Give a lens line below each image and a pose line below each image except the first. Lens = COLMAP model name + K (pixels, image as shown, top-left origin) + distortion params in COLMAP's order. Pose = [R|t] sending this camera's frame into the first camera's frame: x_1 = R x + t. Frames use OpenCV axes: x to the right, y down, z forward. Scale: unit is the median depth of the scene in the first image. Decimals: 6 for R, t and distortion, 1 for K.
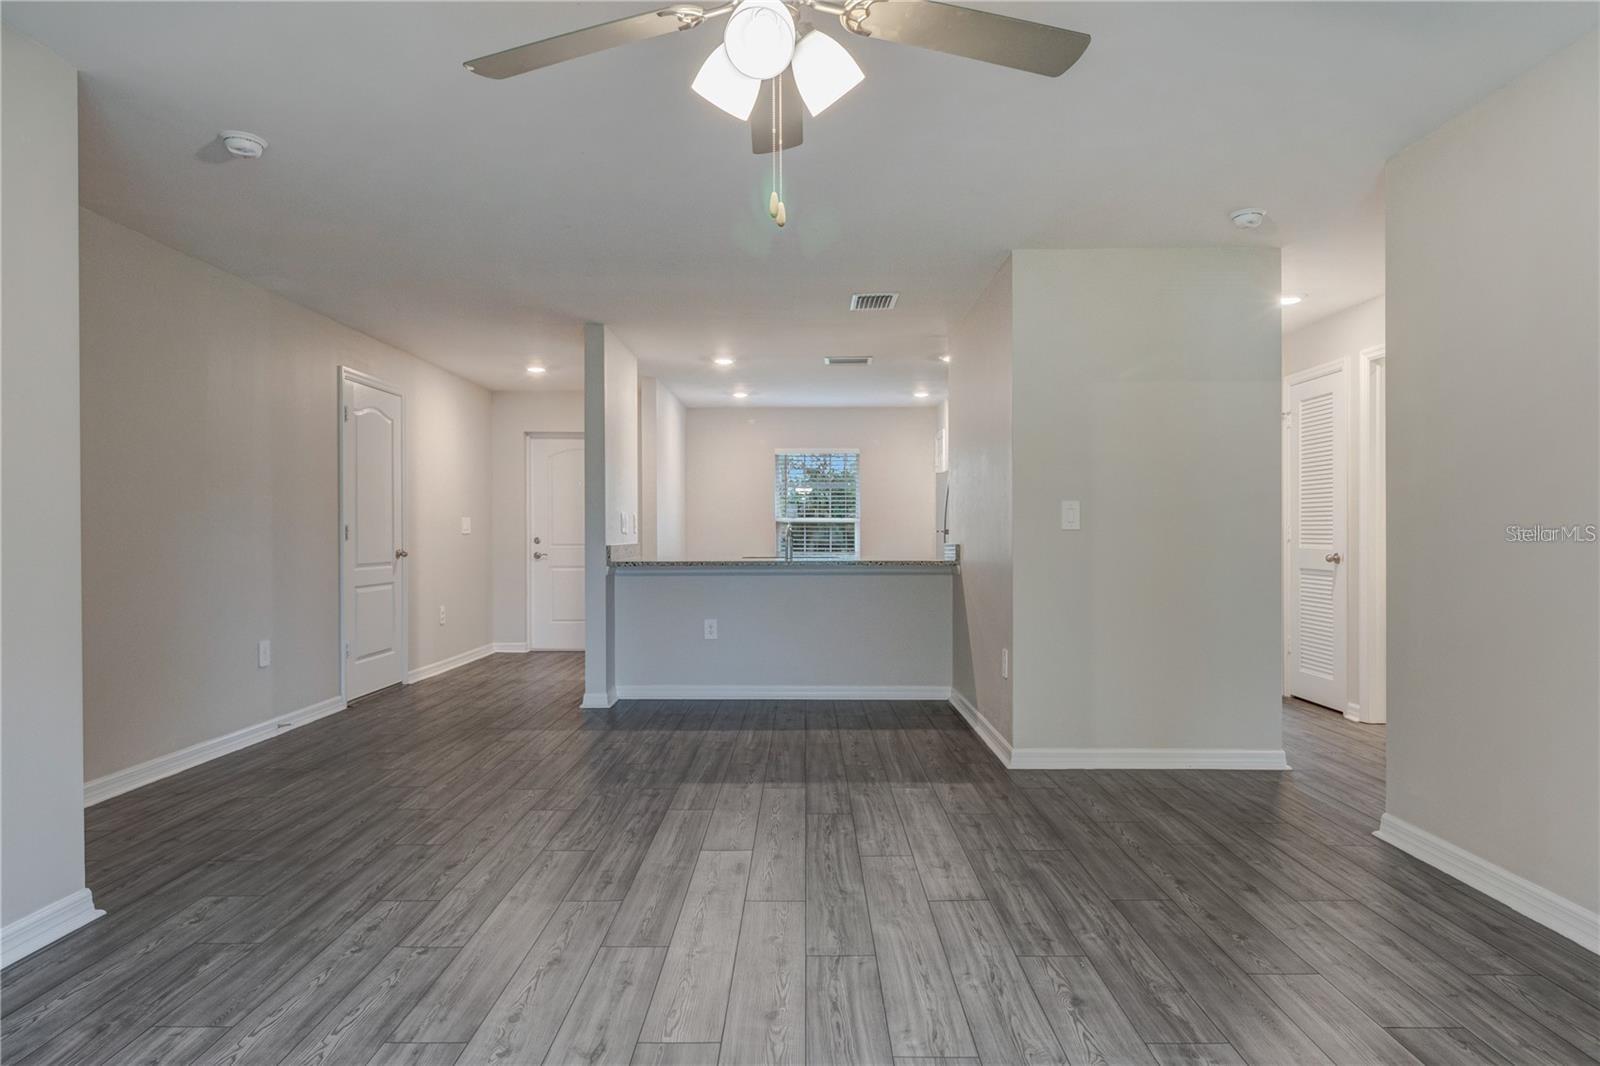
lens RADIAL K [[950.1, 0, 805.4], [0, 950.1, 535.8], [0, 0, 1]] dist [0.001398, -0.000087]
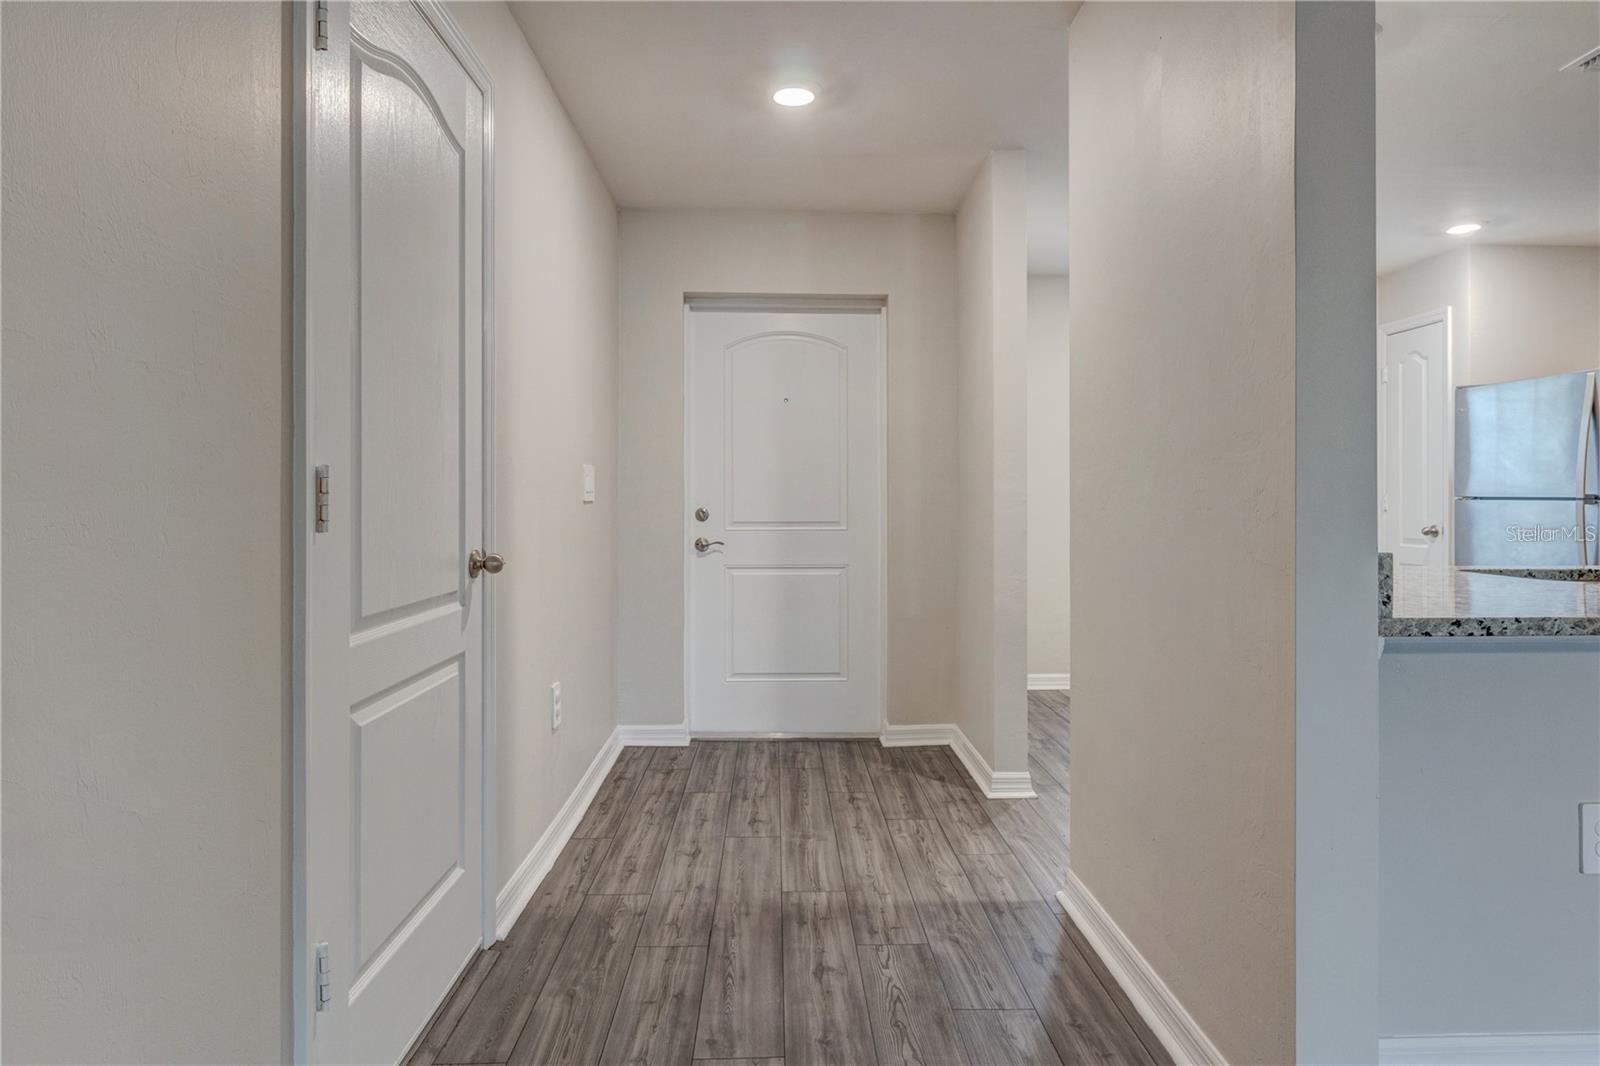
lens RADIAL K [[951.3, 0, 804.6], [0, 951.3, 504.4], [0, 0, 1]] dist [0.002118, -0.000382]
pose [[0.999450, 0.001556, 0.033110, -0.561236], [-0.001651, 0.999995, 0.002856, -0.004807], [-0.033106, -0.002909, 0.999448, 1.150303]]
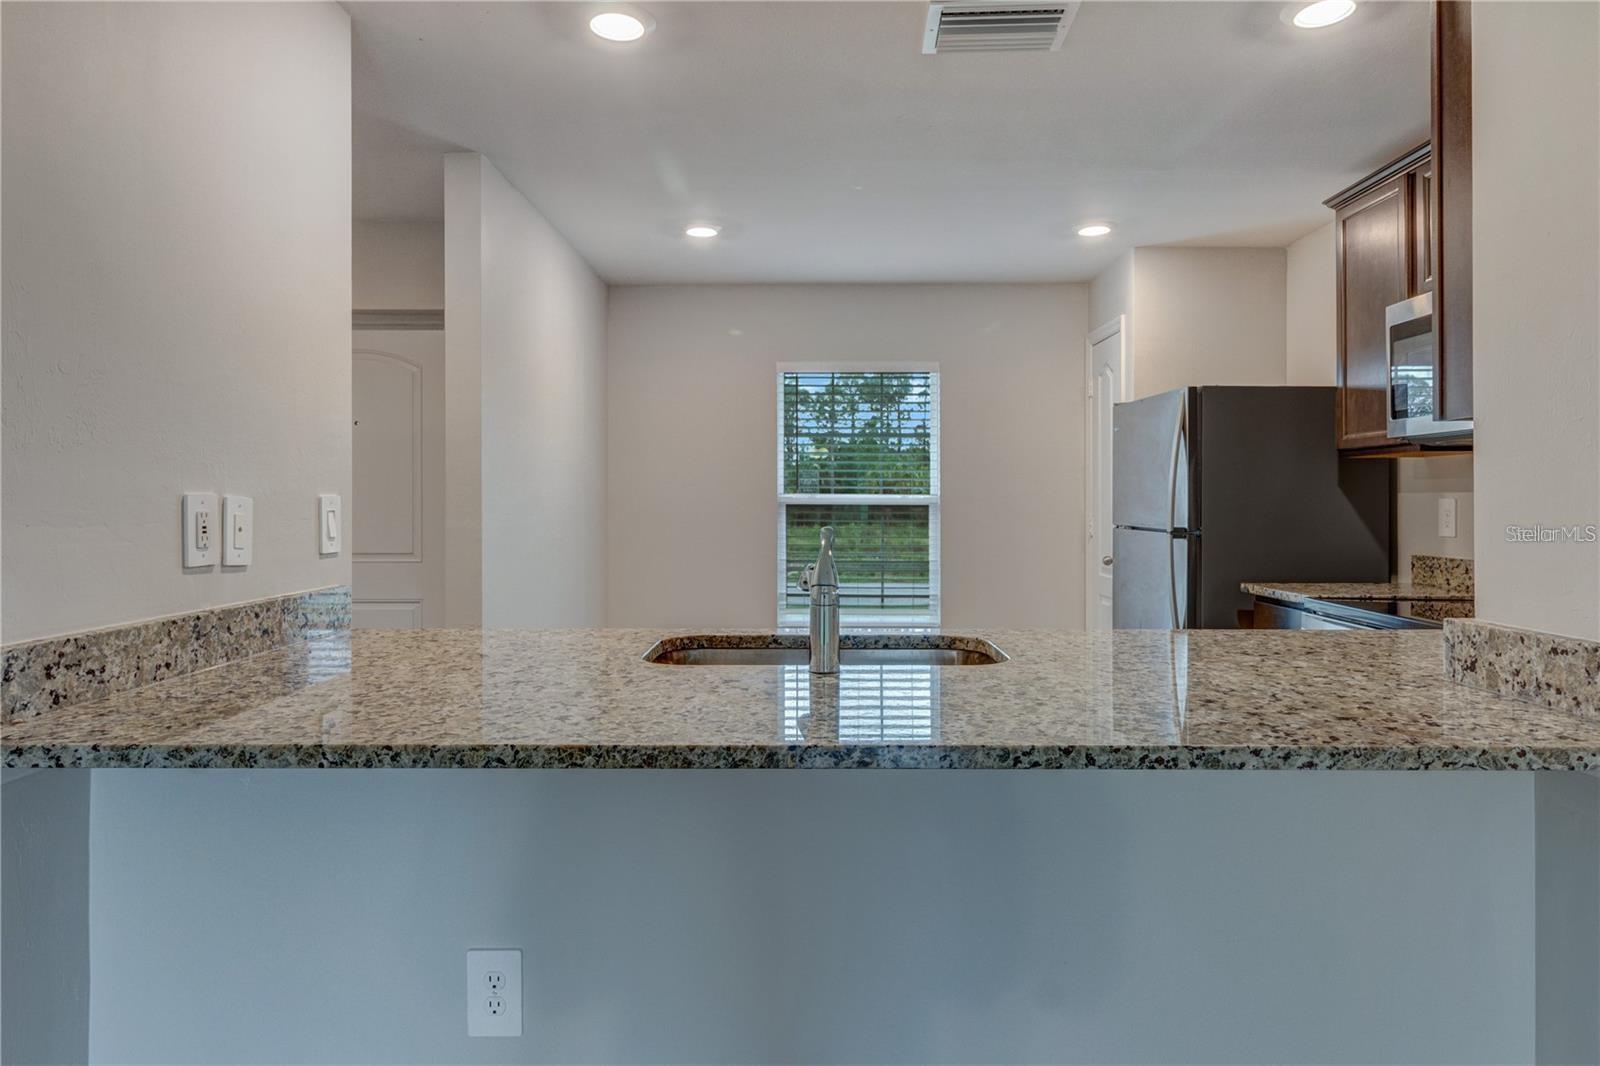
lens RADIAL K [[964.4, 0, 799.3], [0, 964.4, 509.6], [0, 0, 1]] dist [0.000780, -0.000562]
pose [[0.999924, 0.002037, -0.012131, -0.034316], [-0.001979, 0.999987, 0.004721, -0.035615], [0.012140, -0.004697, 0.999915, 1.218990]]
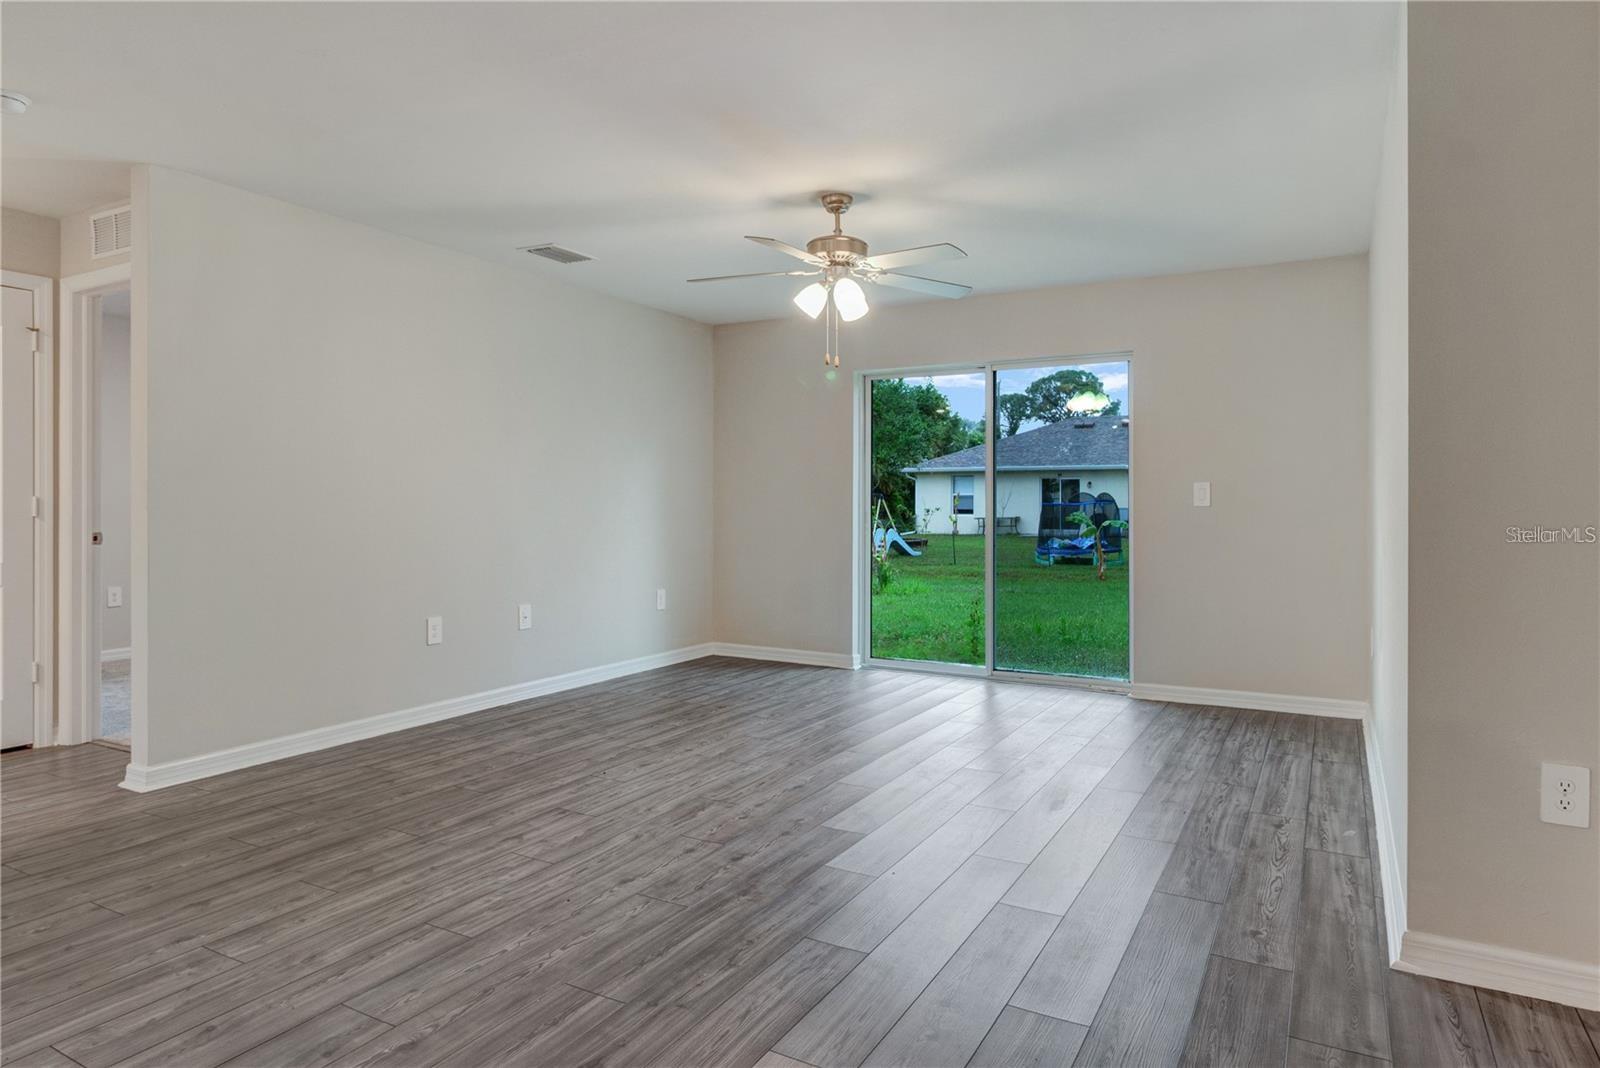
lens RADIAL K [[943.7, 0, 797.2], [0, 943.7, 492.3], [0, 0, 1]] dist [0.002558, 0.000708]
pose [[-0.870160, 0.005907, 0.492735, -0.482700], [0.000936, 0.999946, -0.010336, -0.005088], [-0.492769, -0.008533, -0.870118, 1.371078]]
